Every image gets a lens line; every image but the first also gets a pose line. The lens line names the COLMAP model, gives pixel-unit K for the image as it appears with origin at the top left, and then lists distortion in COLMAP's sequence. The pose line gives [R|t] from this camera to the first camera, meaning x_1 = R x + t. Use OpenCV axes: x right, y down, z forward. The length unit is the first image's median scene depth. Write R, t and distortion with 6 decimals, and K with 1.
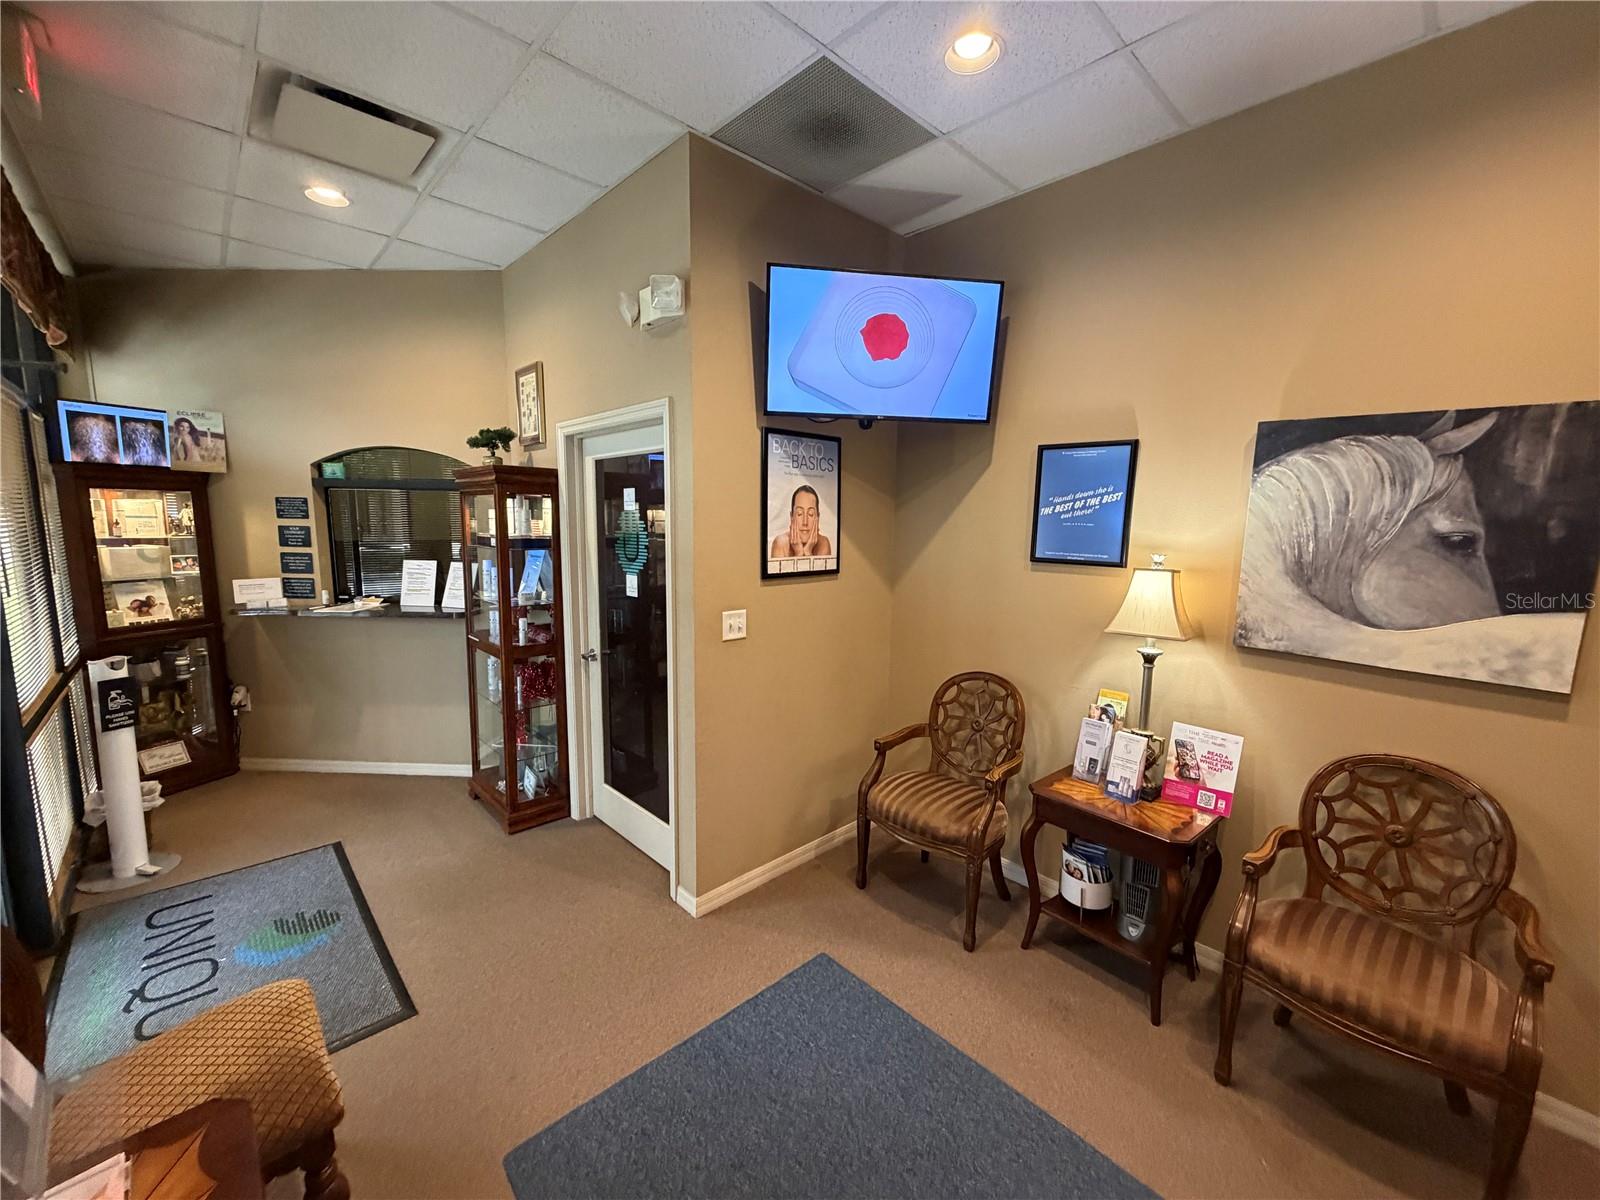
lens RADIAL K [[635.5, 0, 796.8], [0, 635.5, 602.9], [0, 0, 1]] dist [-0.000910, -0.000033]
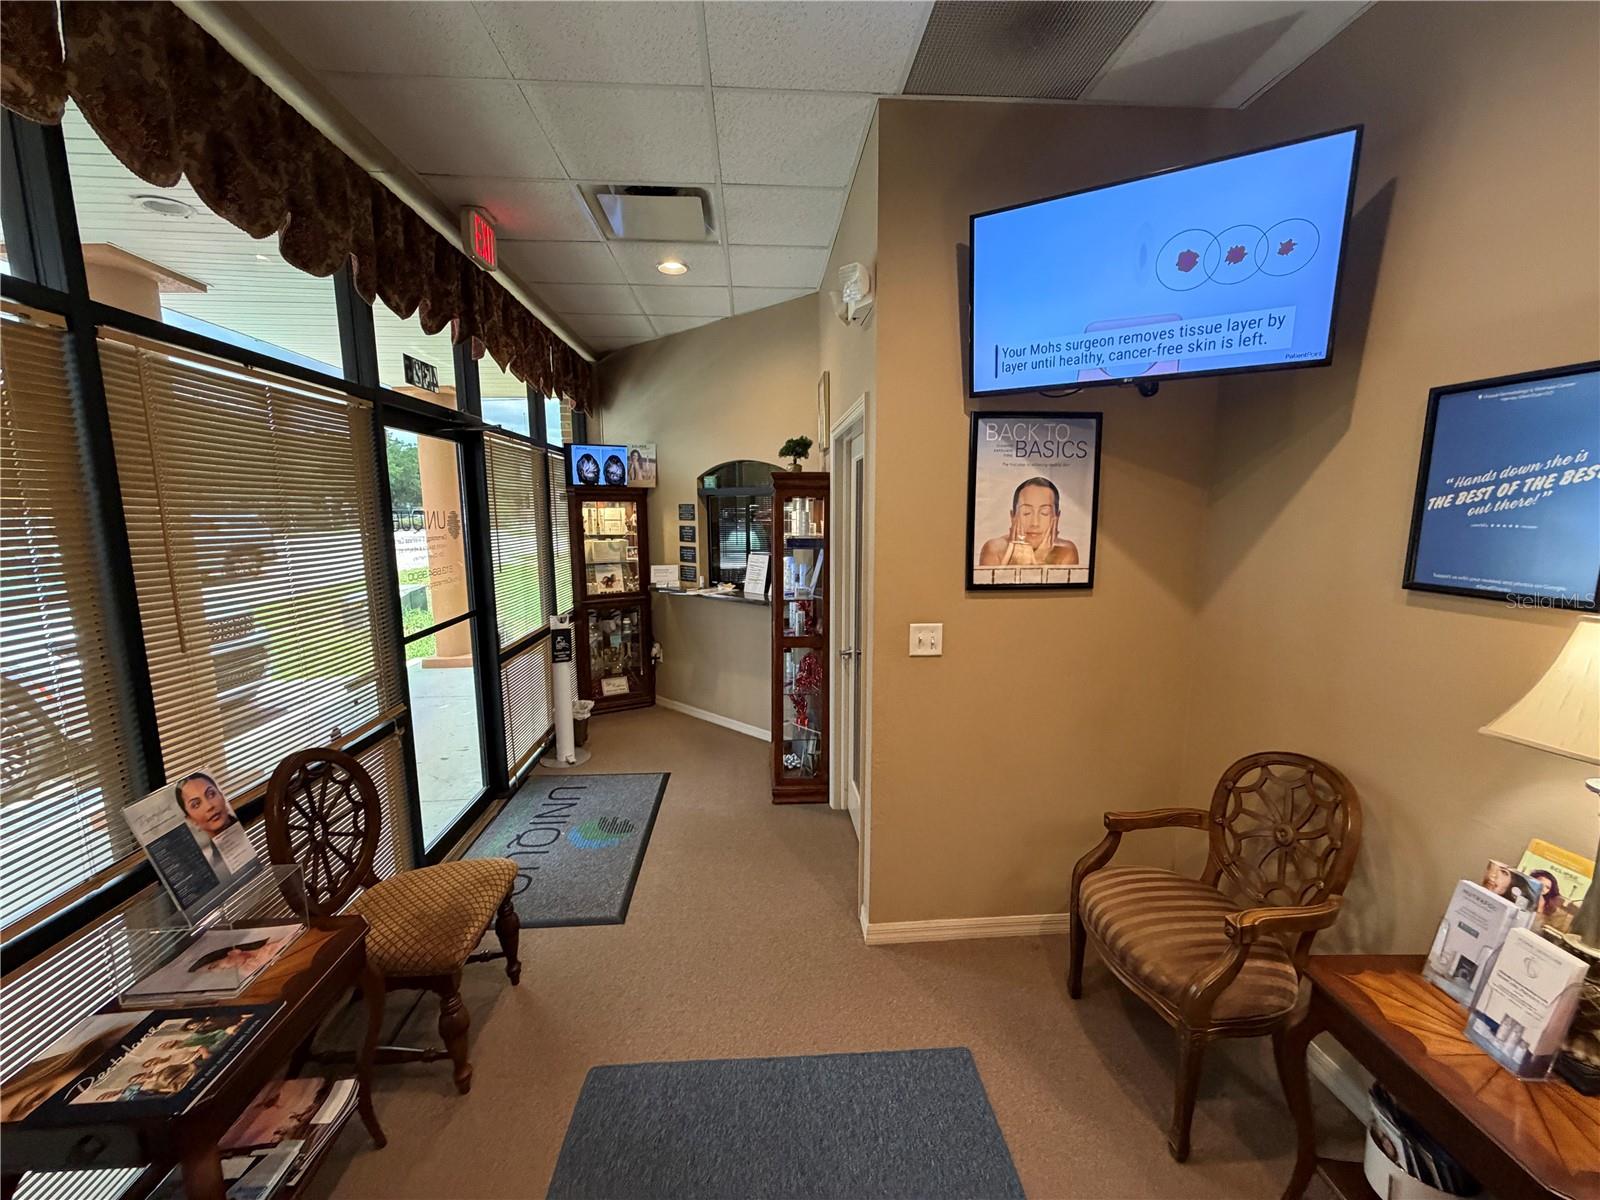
lens RADIAL K [[635.5, 0, 796.8], [0, 635.5, 602.9], [0, 0, 1]] dist [-0.000910, -0.000033]
pose [[0.769753, 0.075938, -0.633809, 0.304620], [-0.070998, 0.996923, 0.033217, -0.031356], [0.634381, 0.019431, 0.772776, 0.186898]]
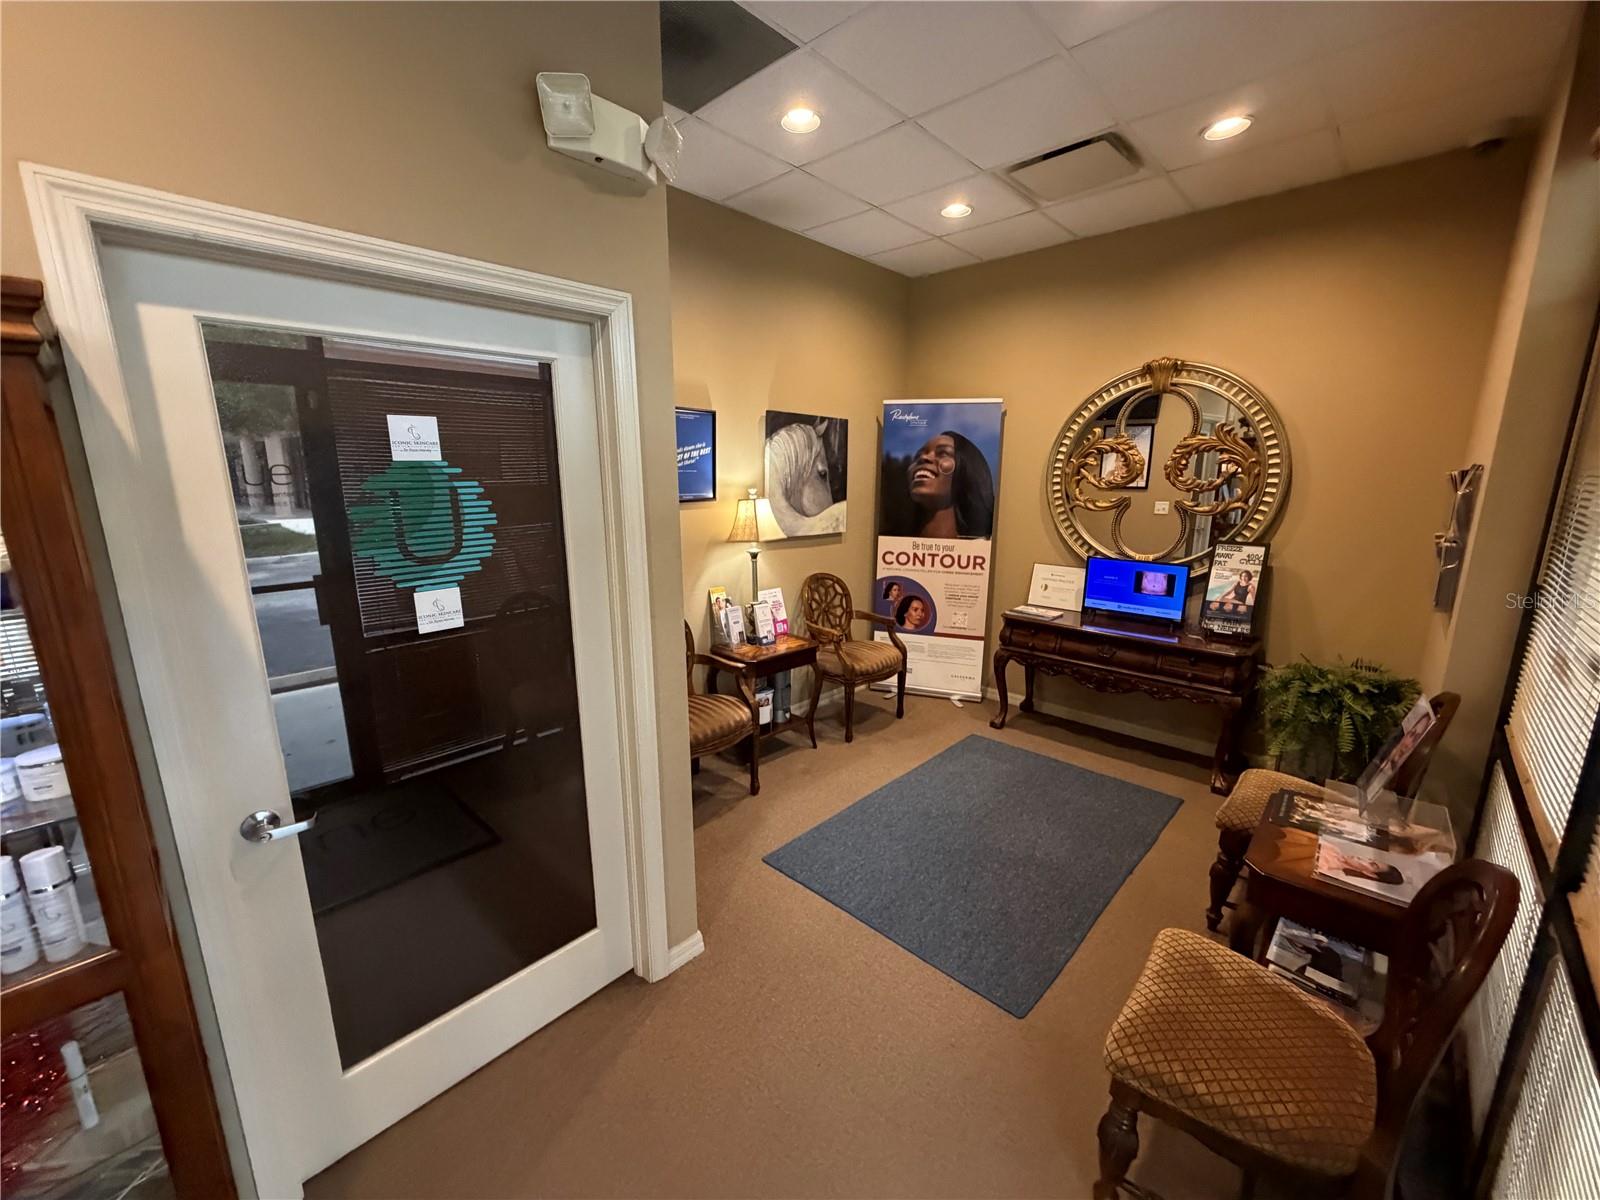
lens RADIAL K [[635.5, 0, 796.8], [0, 635.5, 602.9], [0, 0, 1]] dist [-0.000910, -0.000033]
pose [[-0.058582, -0.220902, 0.973535, -0.845610], [0.137013, 0.964202, 0.227028, -0.119374], [-0.988835, 0.146687, -0.026218, 0.791978]]
